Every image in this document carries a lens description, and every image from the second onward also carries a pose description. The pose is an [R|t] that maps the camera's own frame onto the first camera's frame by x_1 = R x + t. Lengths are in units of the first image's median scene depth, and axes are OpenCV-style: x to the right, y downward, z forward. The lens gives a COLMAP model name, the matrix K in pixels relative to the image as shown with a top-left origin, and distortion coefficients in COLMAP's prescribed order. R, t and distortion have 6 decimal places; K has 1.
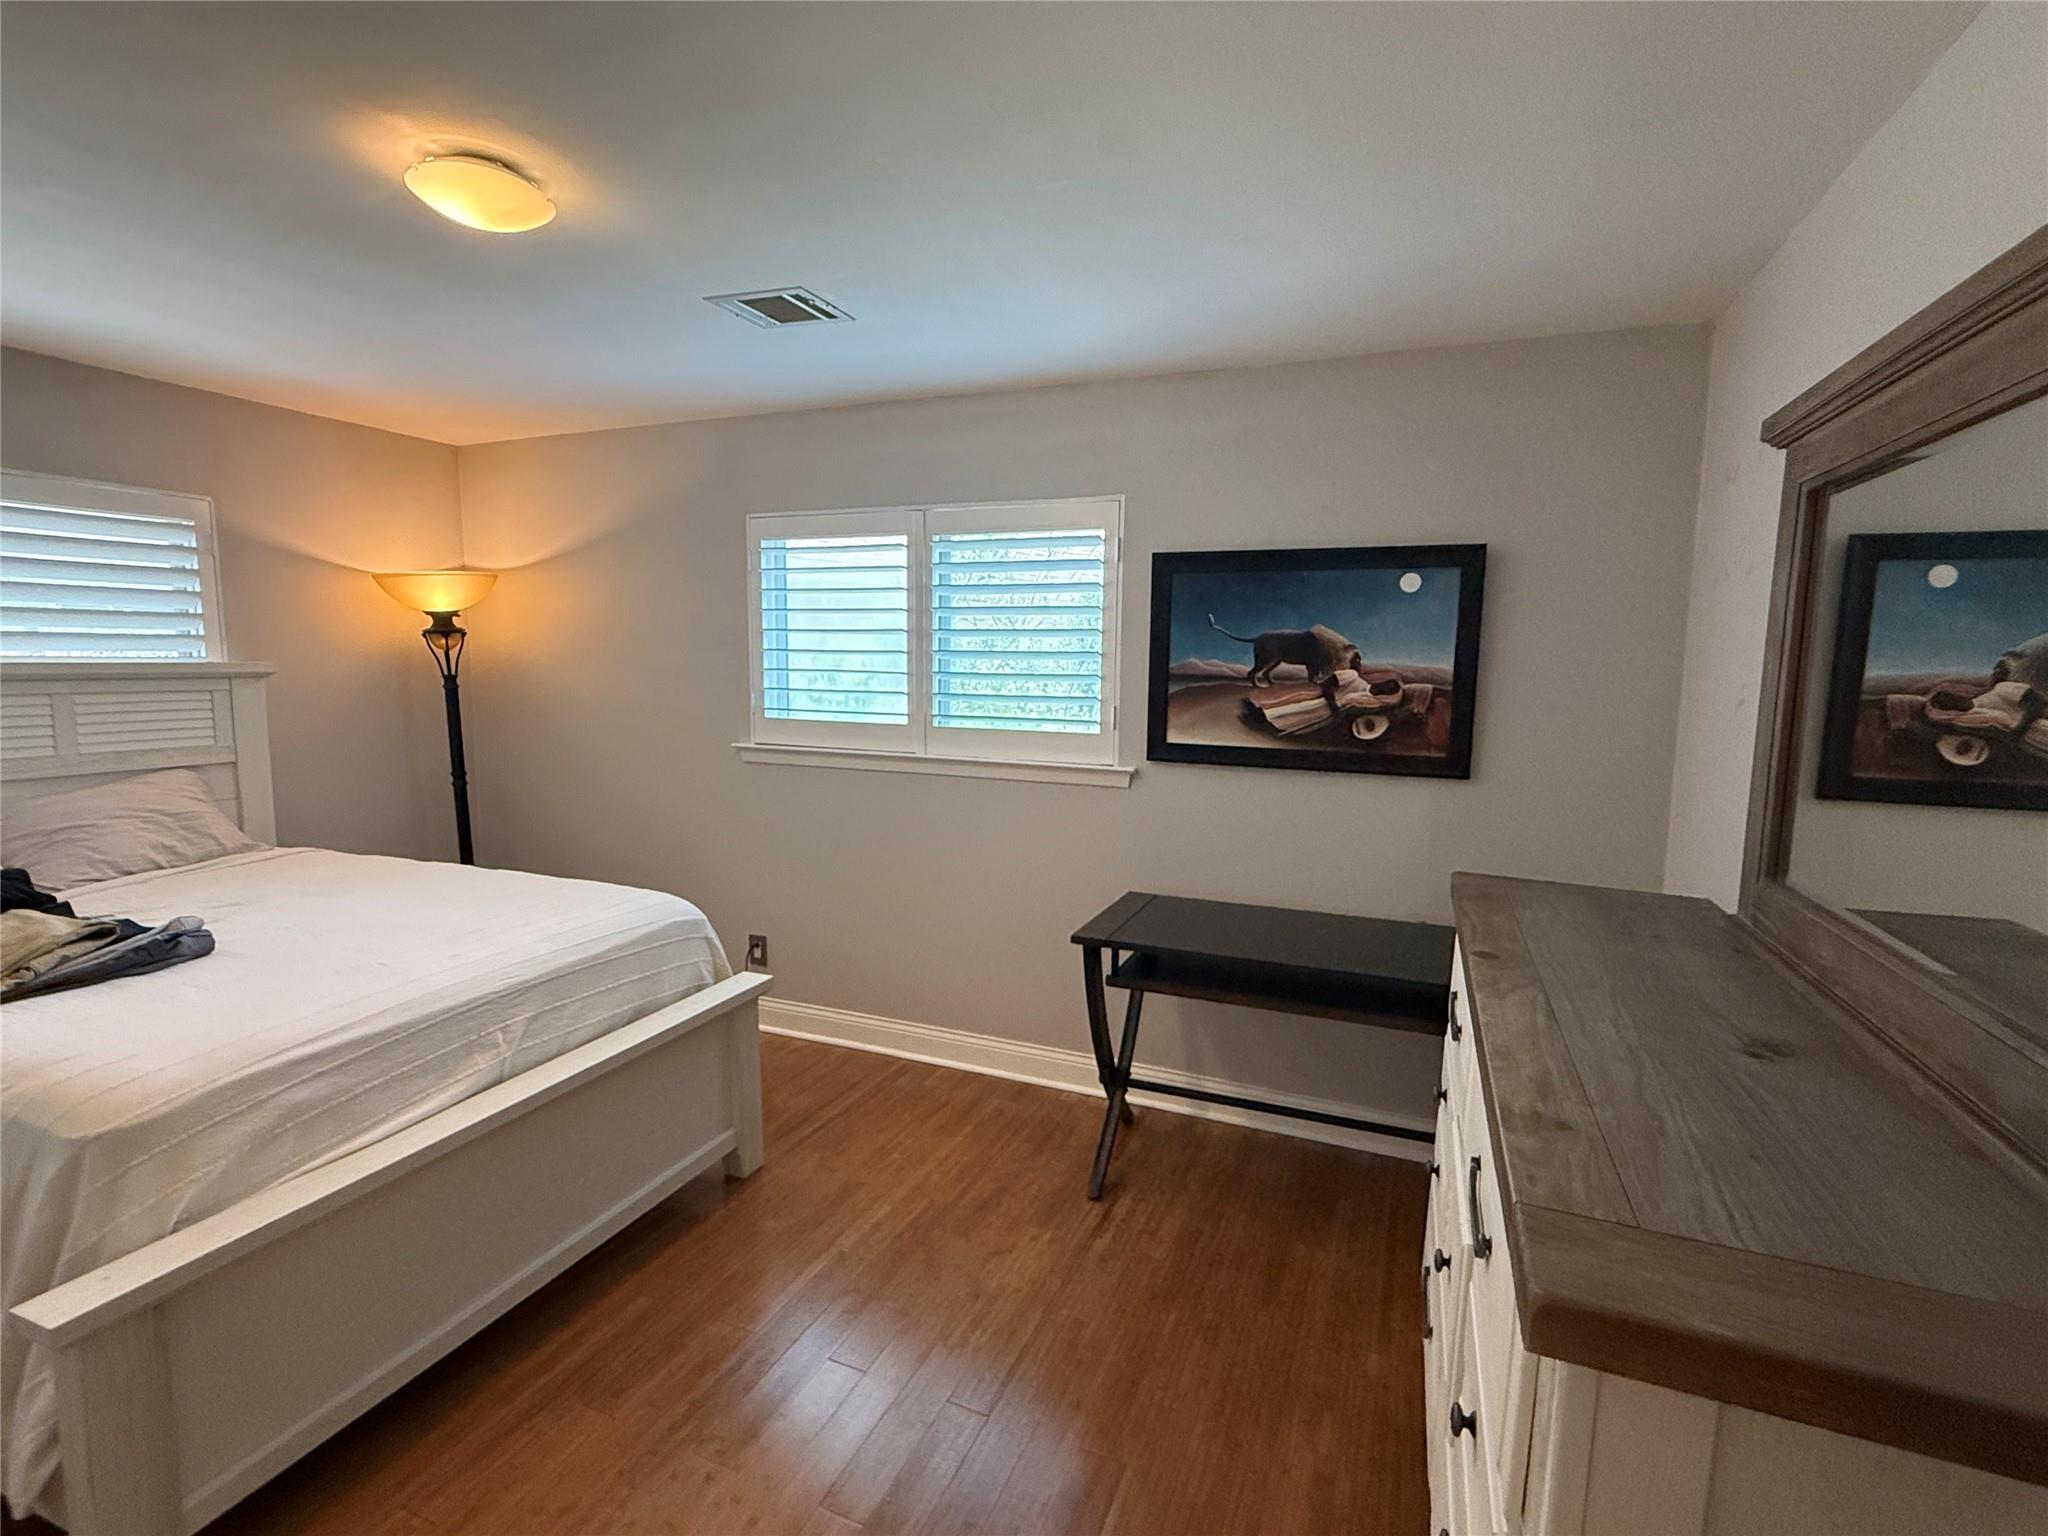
lens RADIAL K [[968.7, 0, 1019.8], [0, 968.7, 769.9], [0, 0, 1]] dist [0.000779, 0.000652]
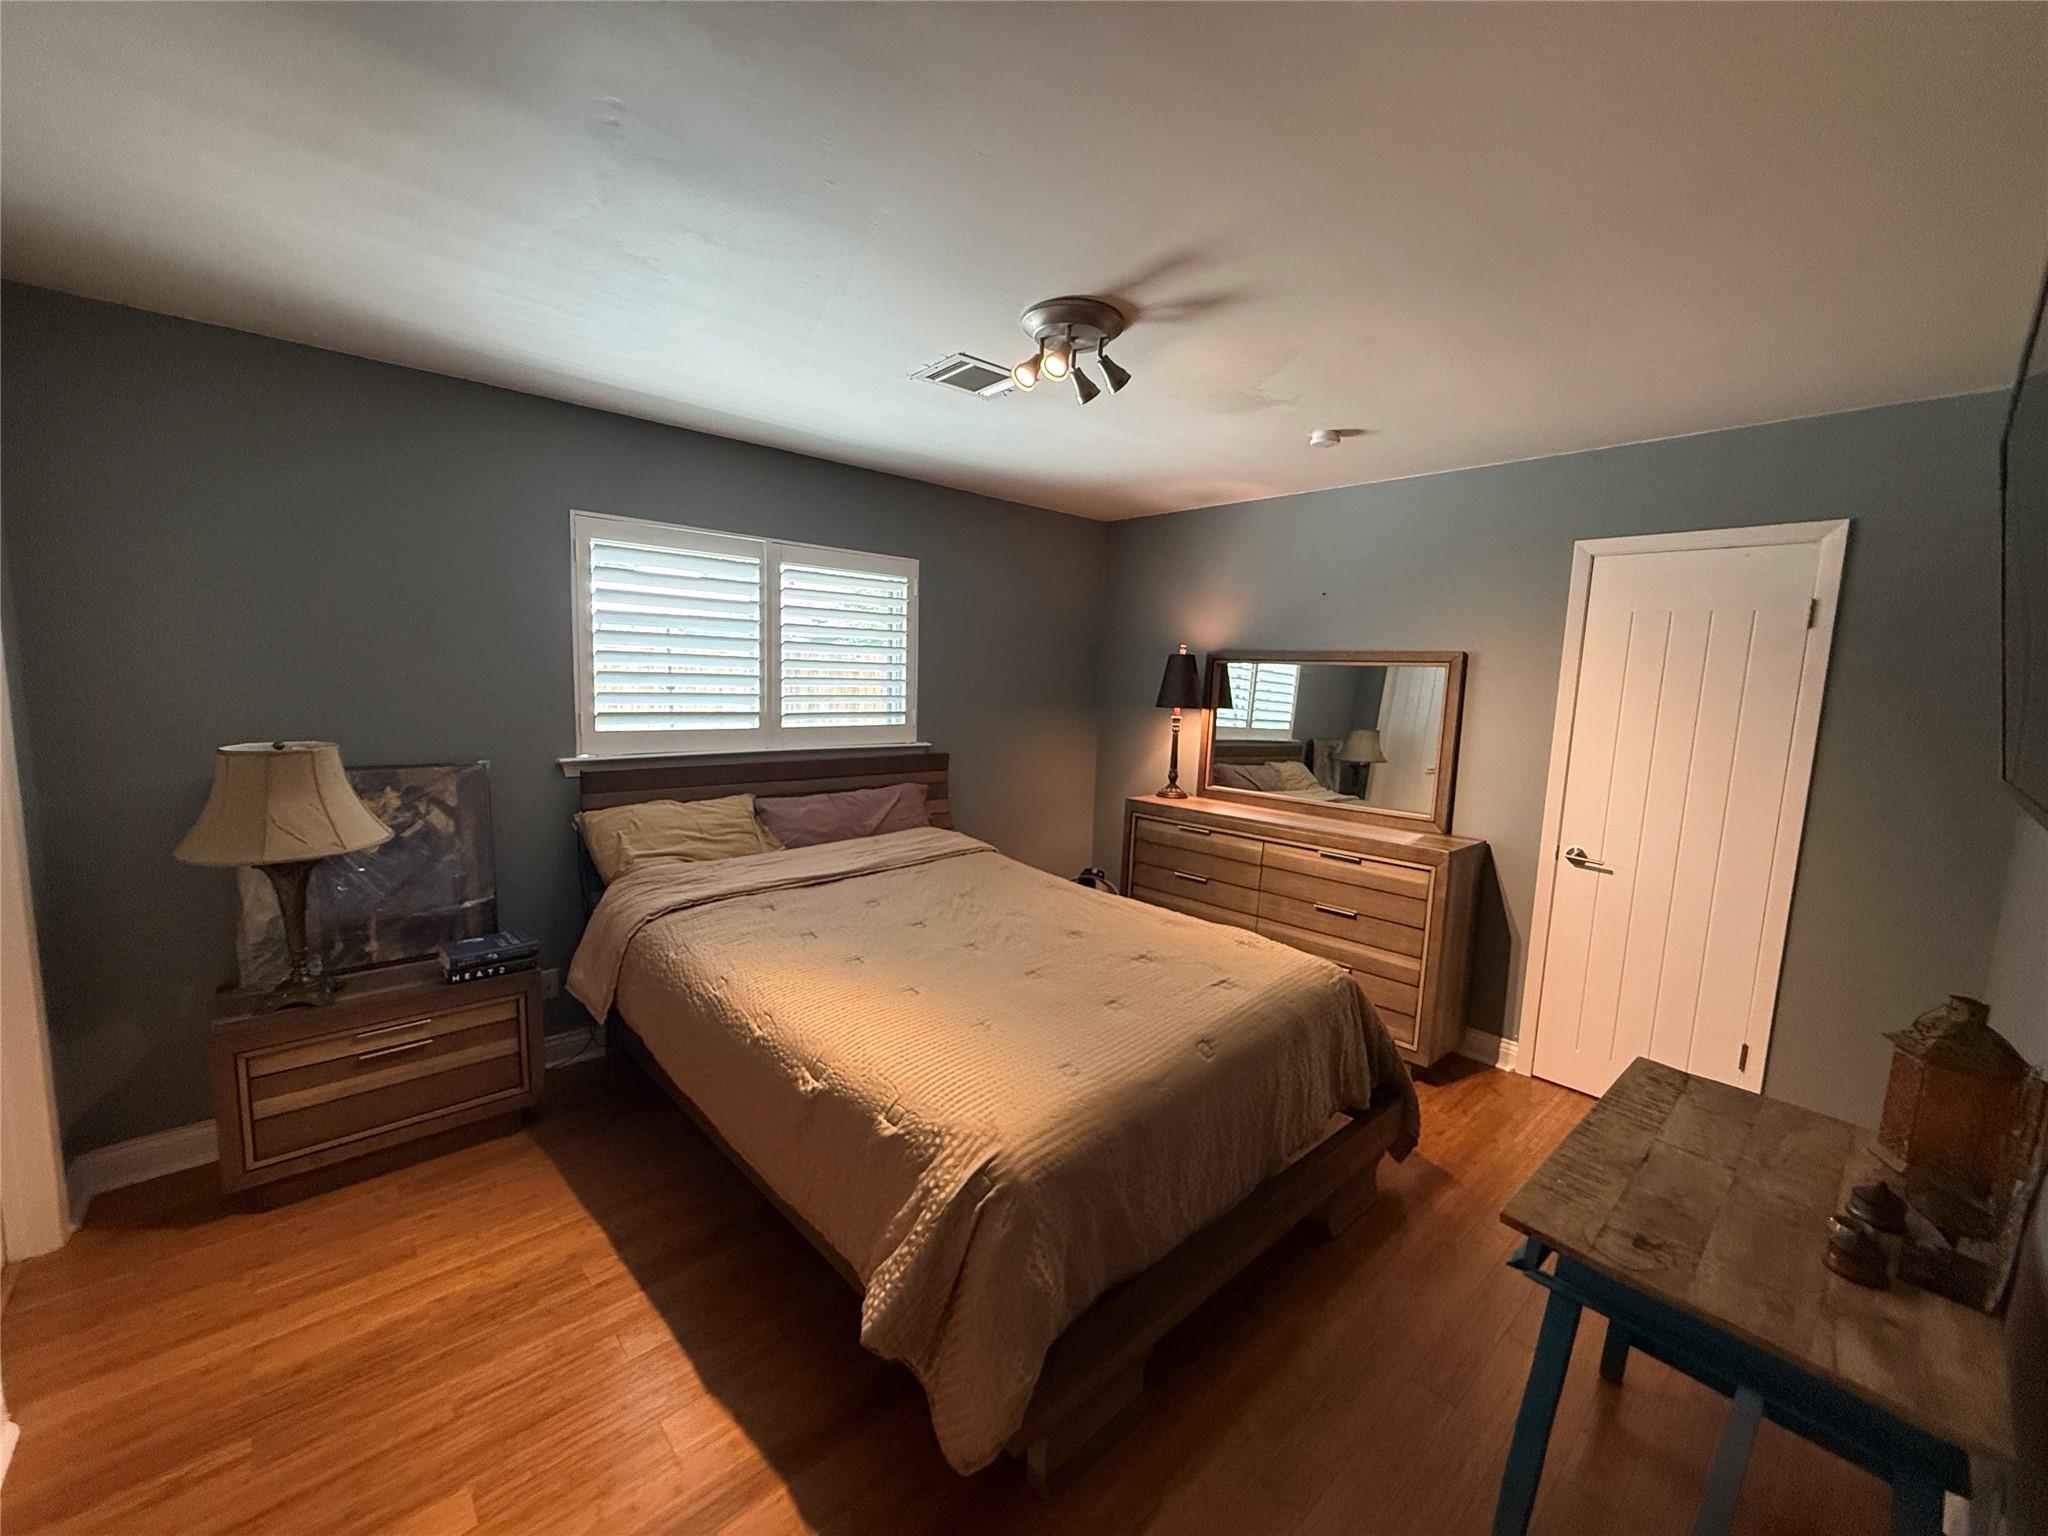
lens RADIAL K [[815.7, 0, 1017.6], [0, 815.7, 768.7], [0, 0, 1]] dist [0.002651, 0.000169]
pose [[0.423932, -0.114756, 0.898395, -1.011816], [0.071408, 0.993088, 0.093155, -0.076414], [-0.902875, 0.024661, 0.429196, 0.374070]]
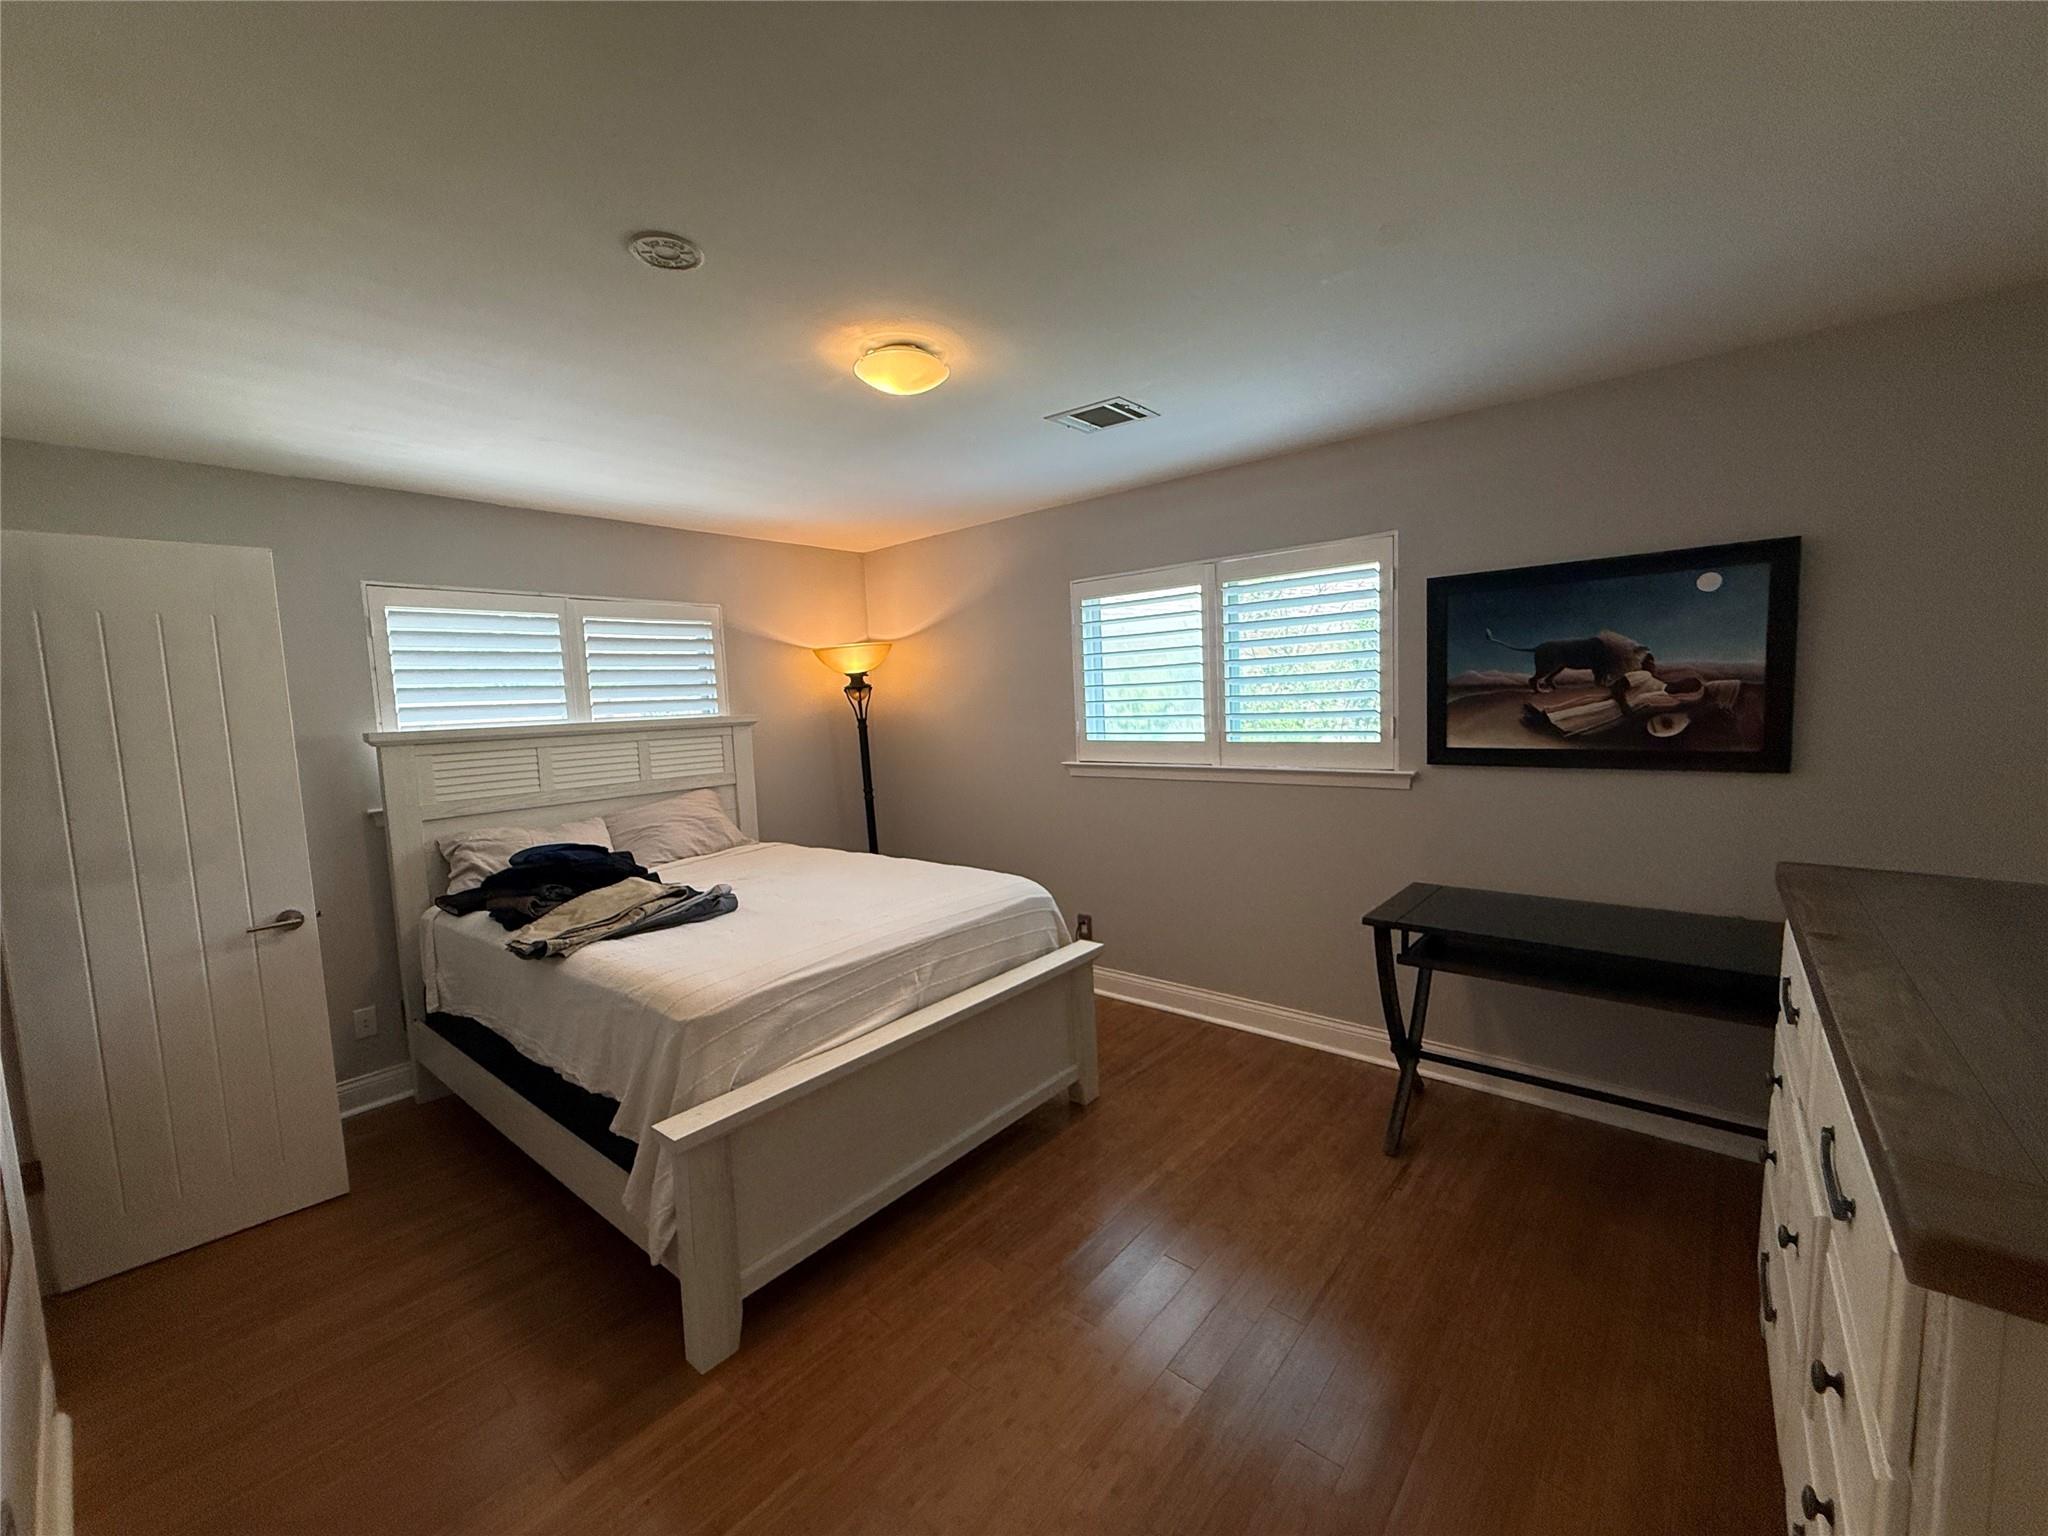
lens RADIAL K [[815.7, 0, 1017.6], [0, 815.7, 768.7], [0, 0, 1]] dist [0.002651, 0.000169]
pose [[0.950185, -0.027204, -0.310498, -0.027206], [0.019282, 0.999406, -0.028555, 0.014120], [0.311090, 0.021146, 0.950145, -0.039914]]
